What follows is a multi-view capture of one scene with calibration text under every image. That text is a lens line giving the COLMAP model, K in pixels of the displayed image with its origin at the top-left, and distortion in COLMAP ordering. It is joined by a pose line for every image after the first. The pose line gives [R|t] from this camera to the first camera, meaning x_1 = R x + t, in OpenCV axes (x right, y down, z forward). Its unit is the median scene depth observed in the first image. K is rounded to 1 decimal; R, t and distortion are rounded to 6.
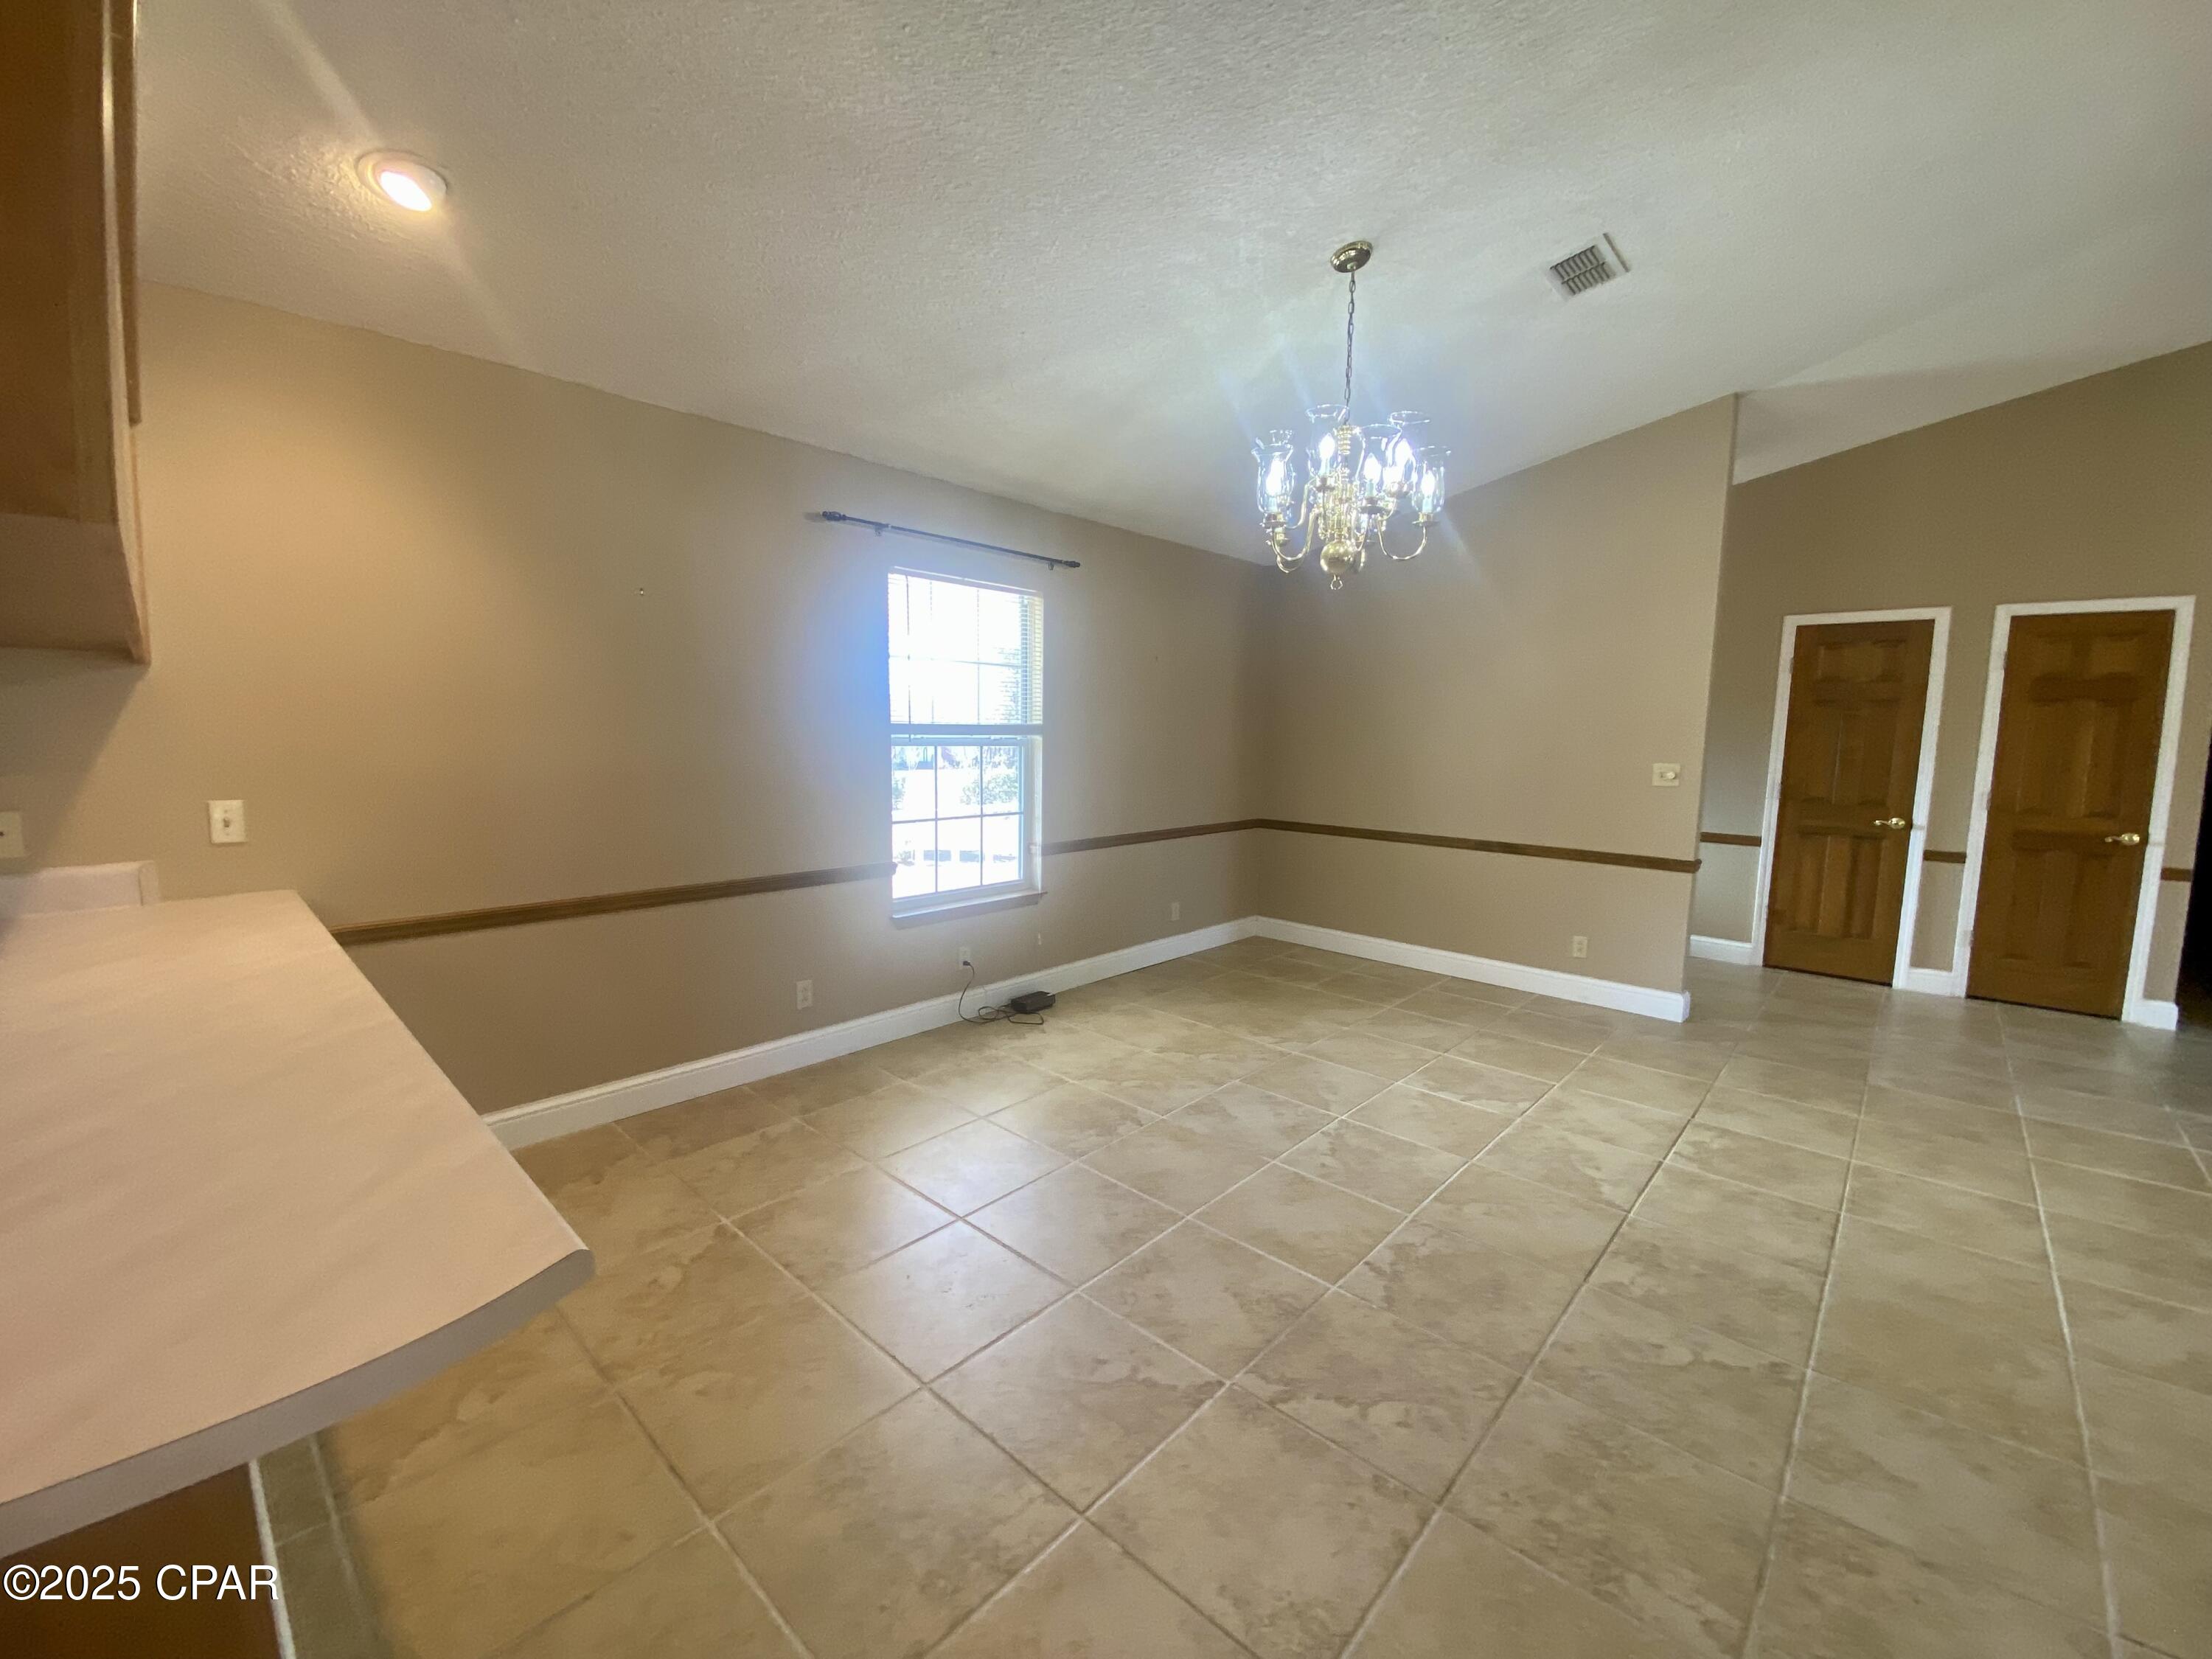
lens RADIAL K [[887.5, 0, 1096.8], [0, 887.5, 832.4], [0, 0, 1]] dist [0.001263, -0.008845]
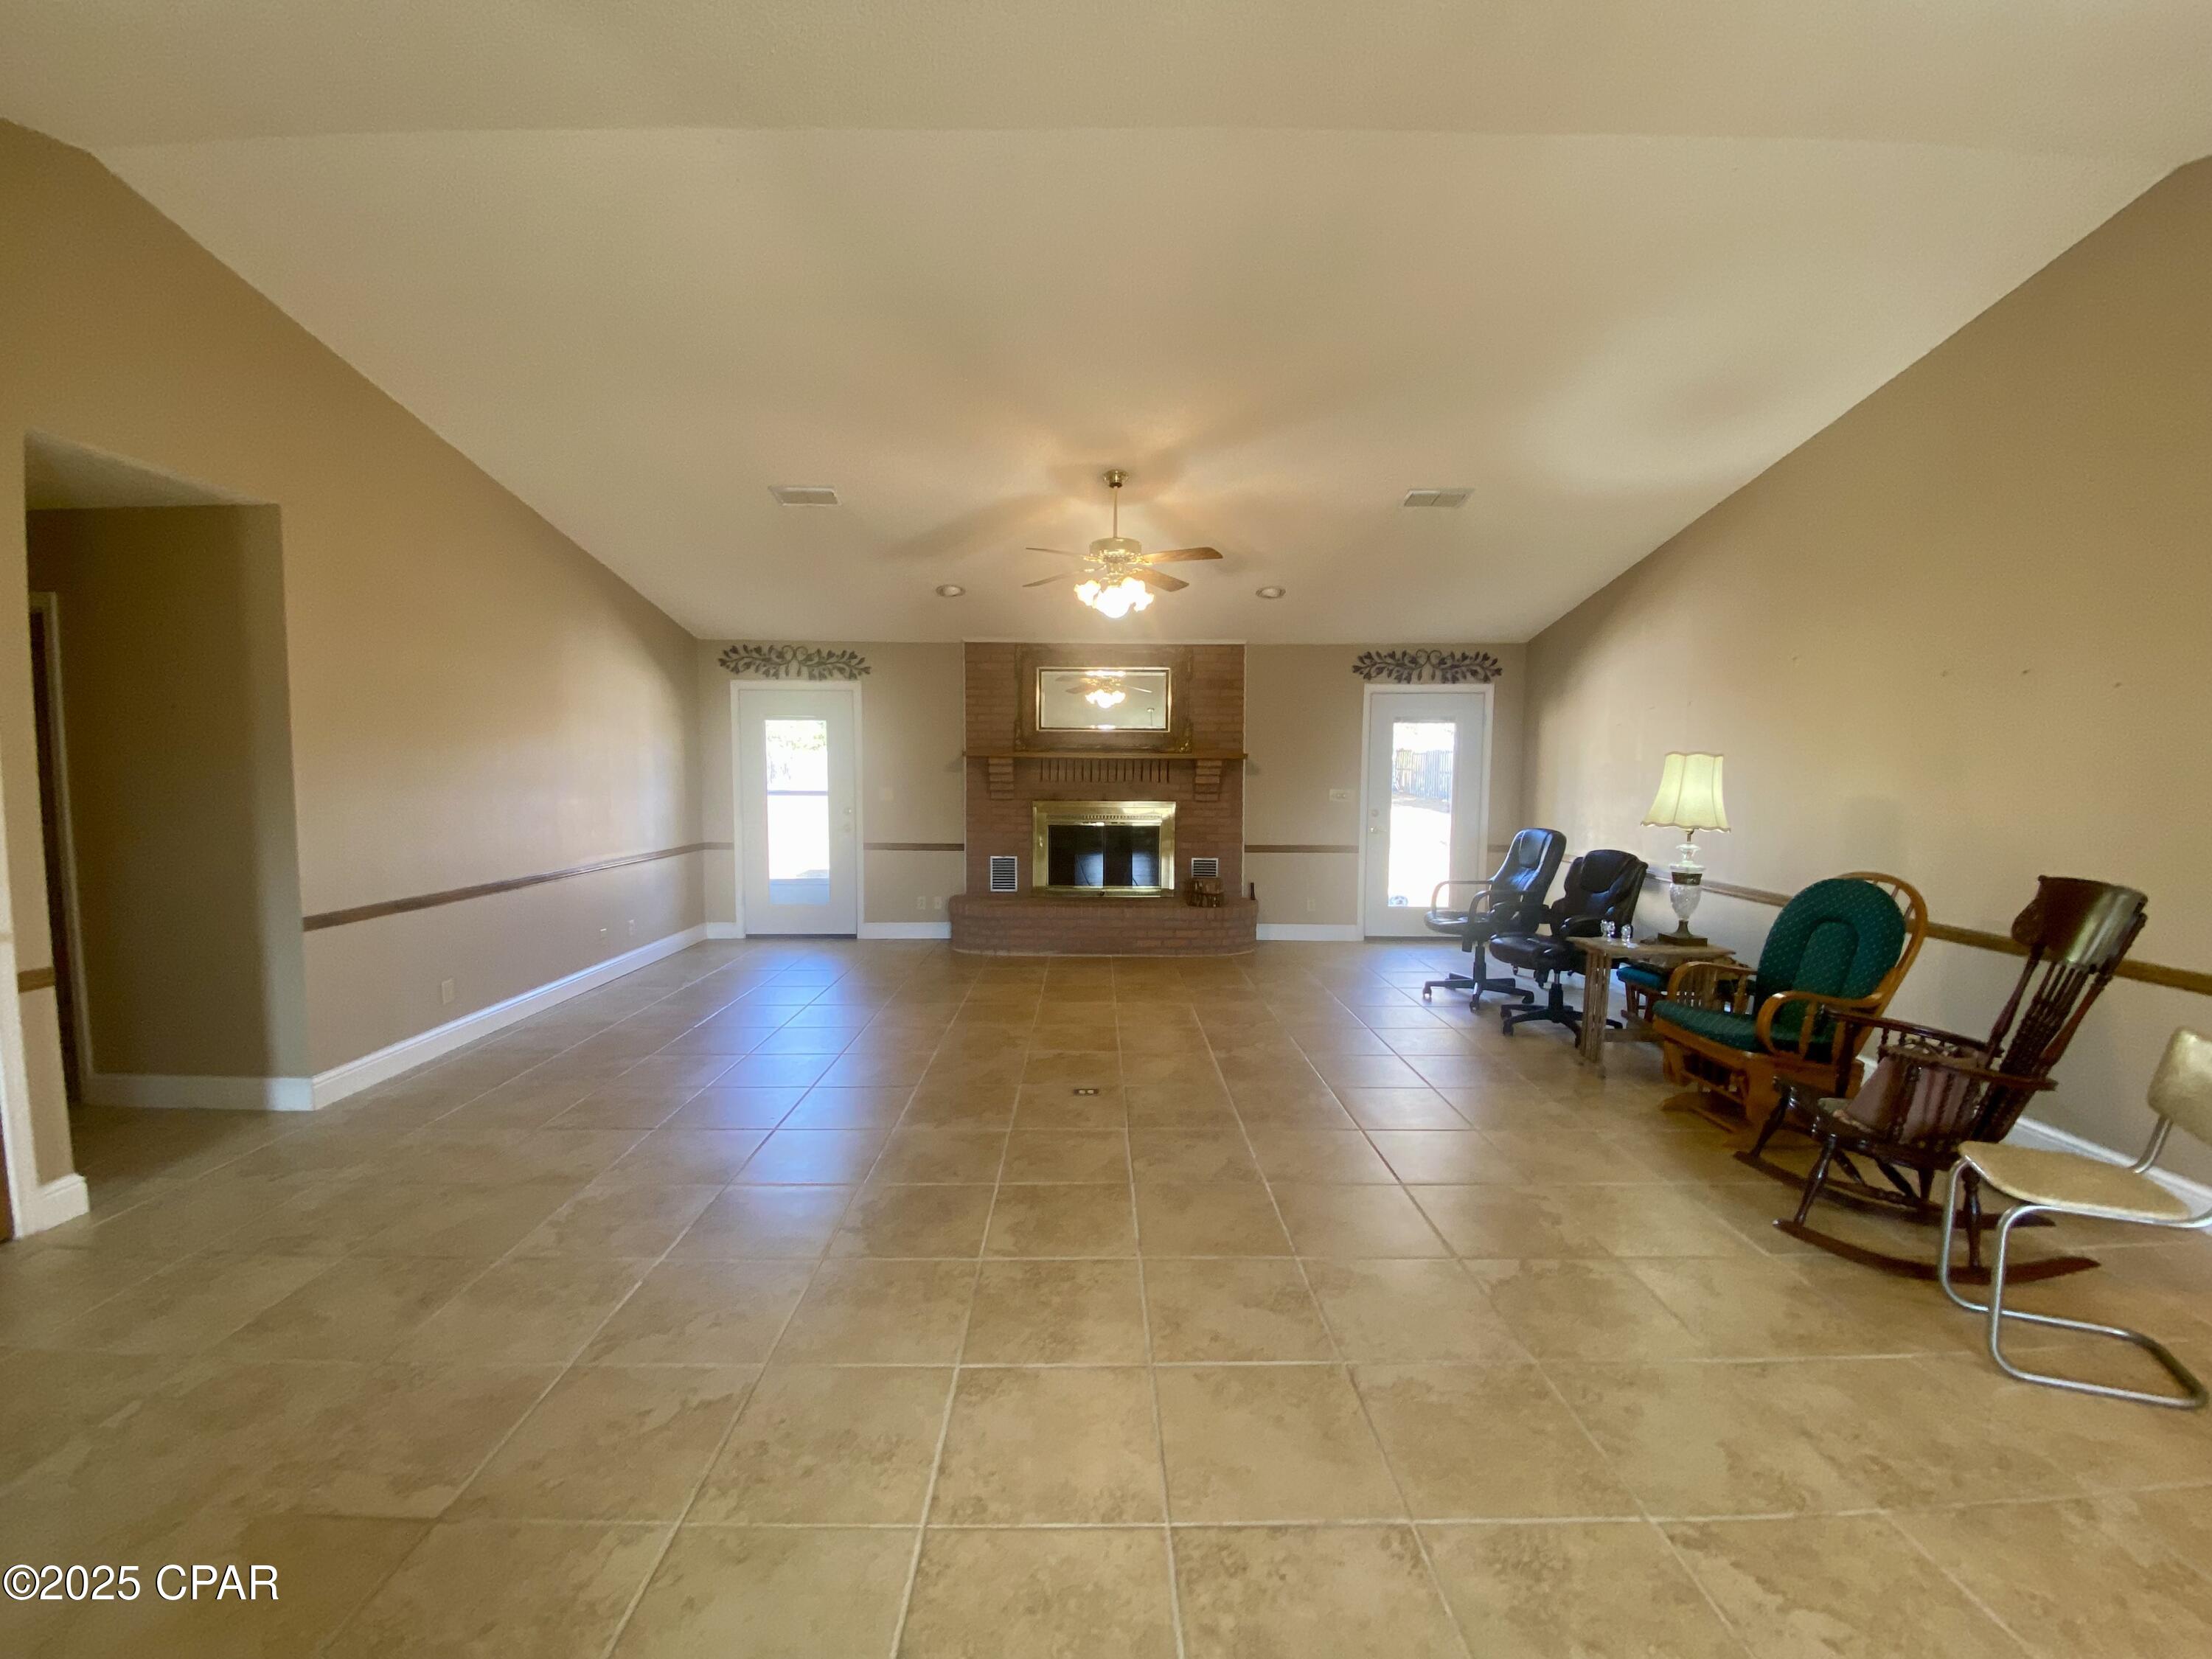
lens RADIAL K [[887.5, 0, 1119.6], [0, 887.5, 842.3], [0, 0, 1]] dist [0.001263, -0.008845]
pose [[-0.692480, -0.079497, 0.717044, 0.349903], [0.068592, 0.982153, 0.175132, -0.126404], [-0.718169, 0.170459, -0.674668, 1.061285]]
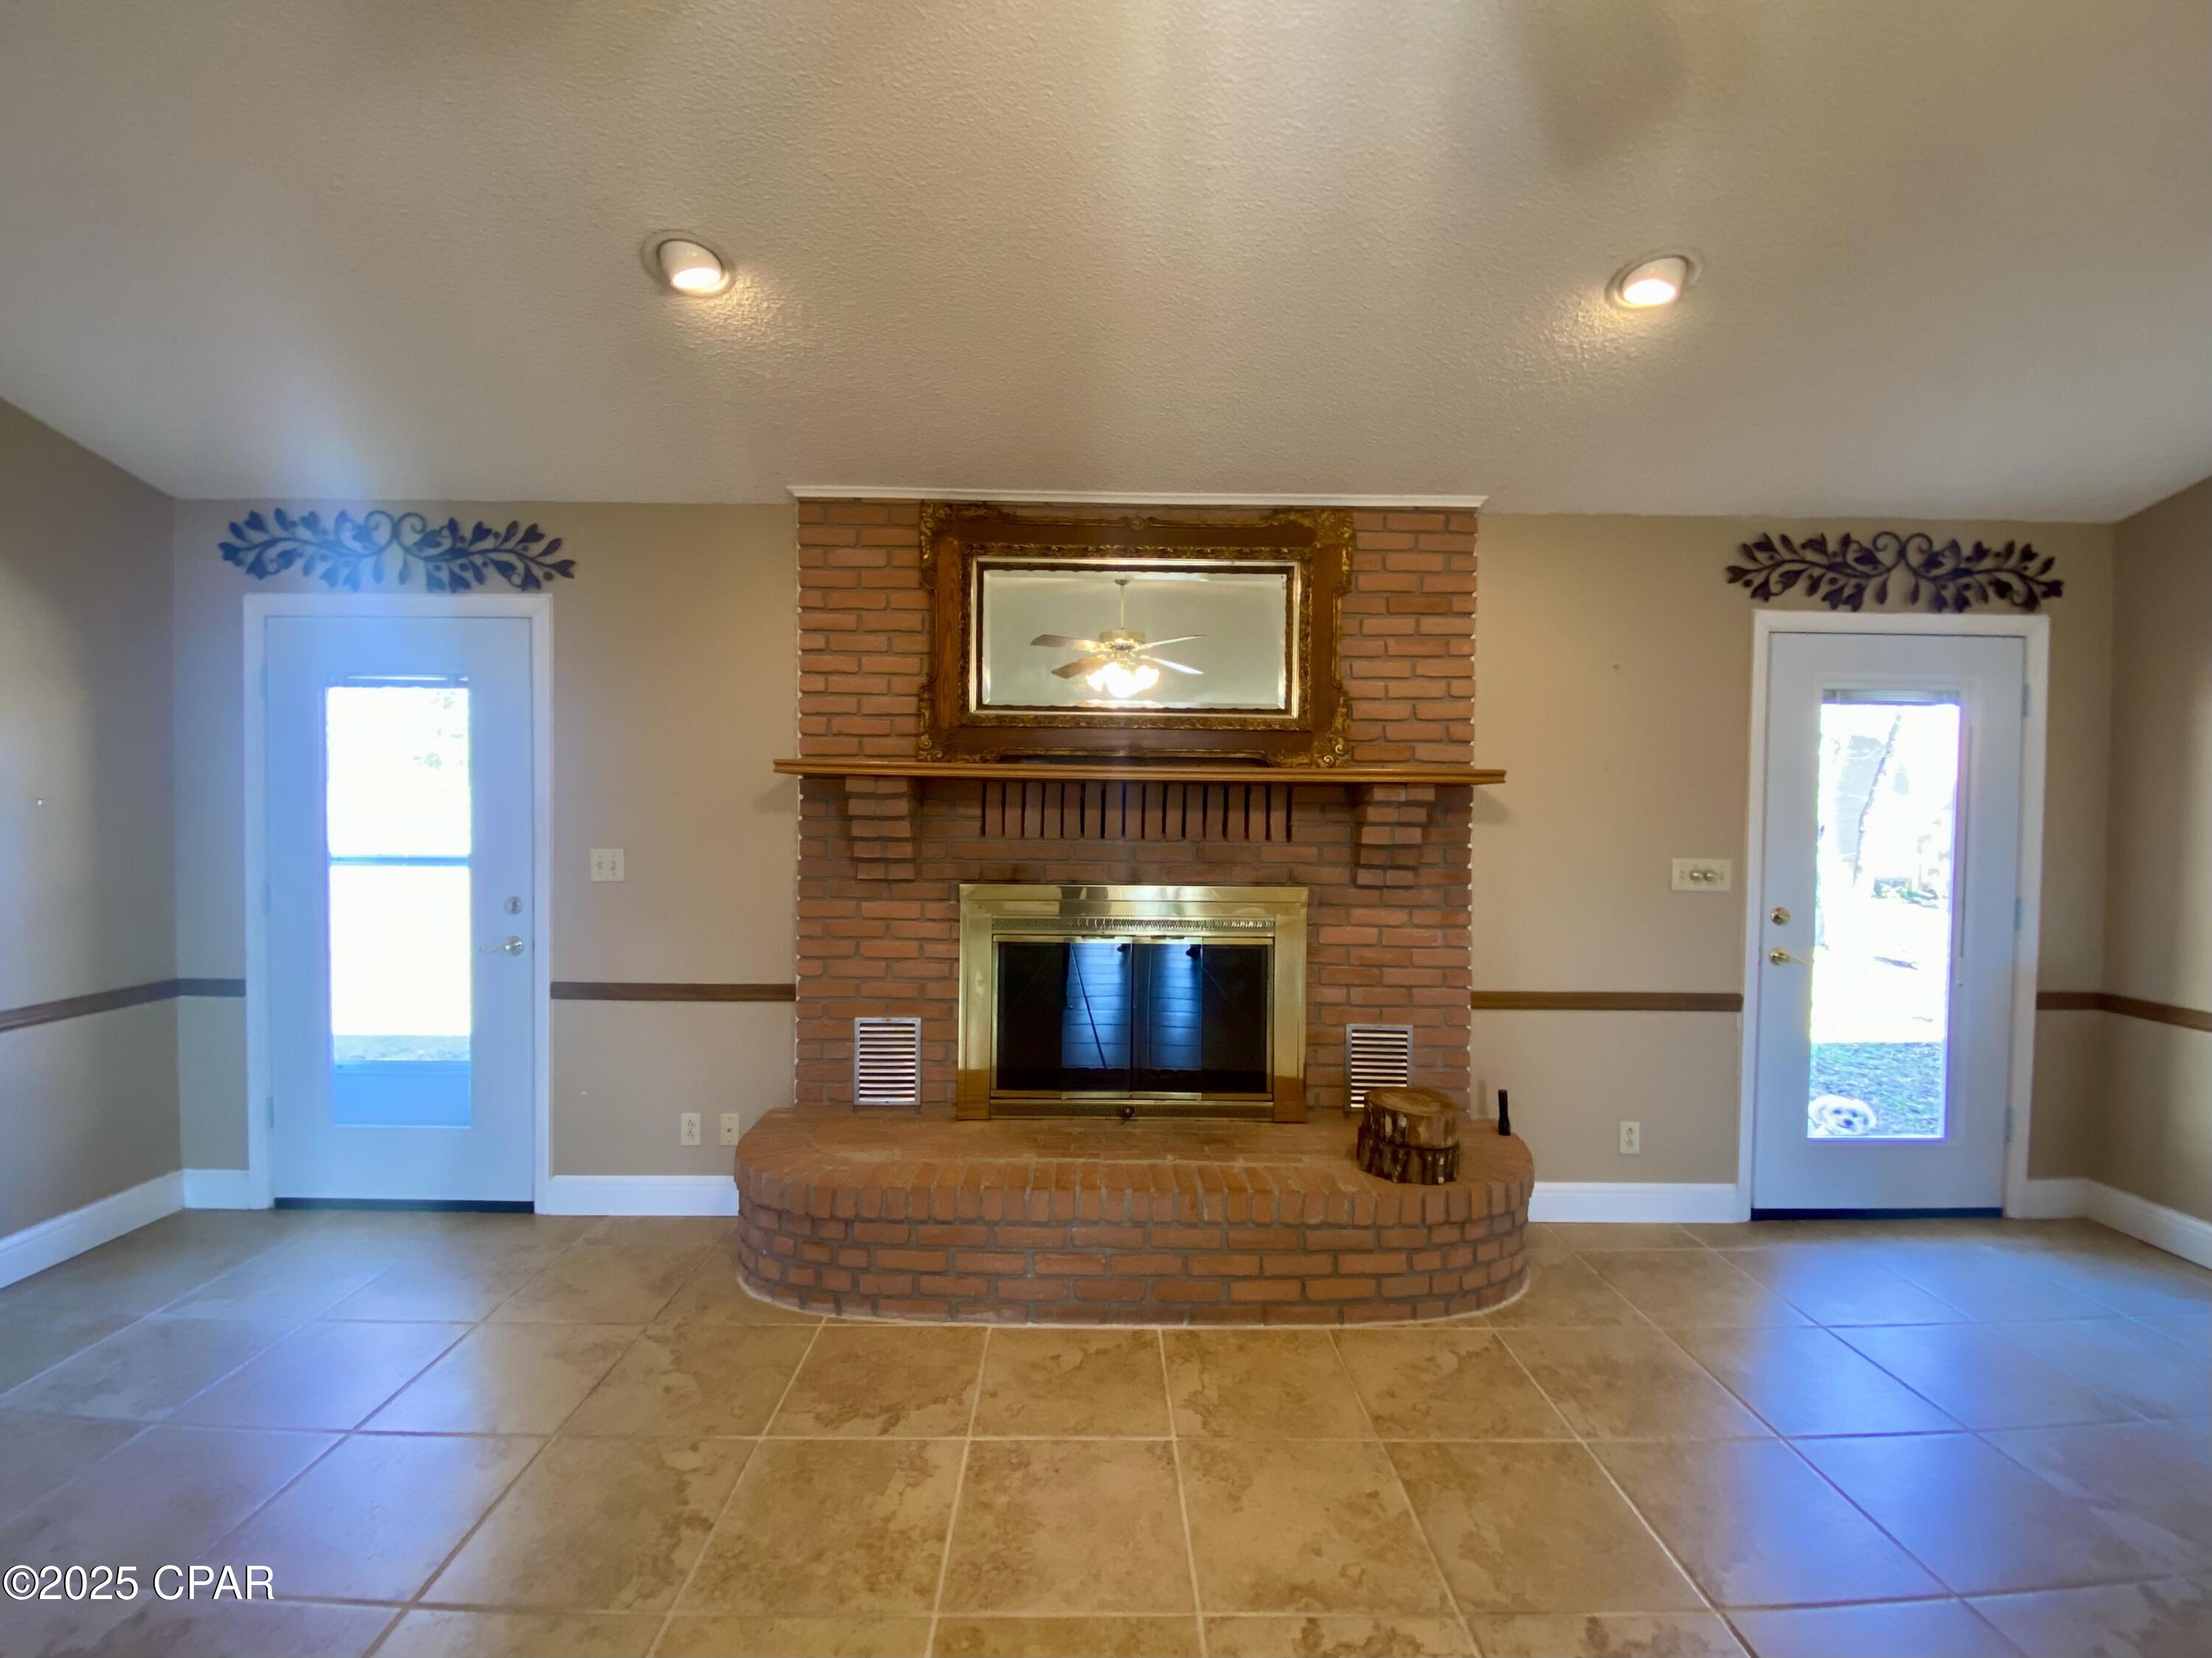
lens RADIAL K [[887.4, 0, 1102.1], [0, 887.4, 837.6], [0, 0, 1]] dist [0.001263, -0.008845]
pose [[-0.697000, -0.040213, 0.715943, 1.325602], [0.061576, 0.991382, 0.115630, -0.001160], [-0.714423, 0.124679, -0.688517, 0.236702]]
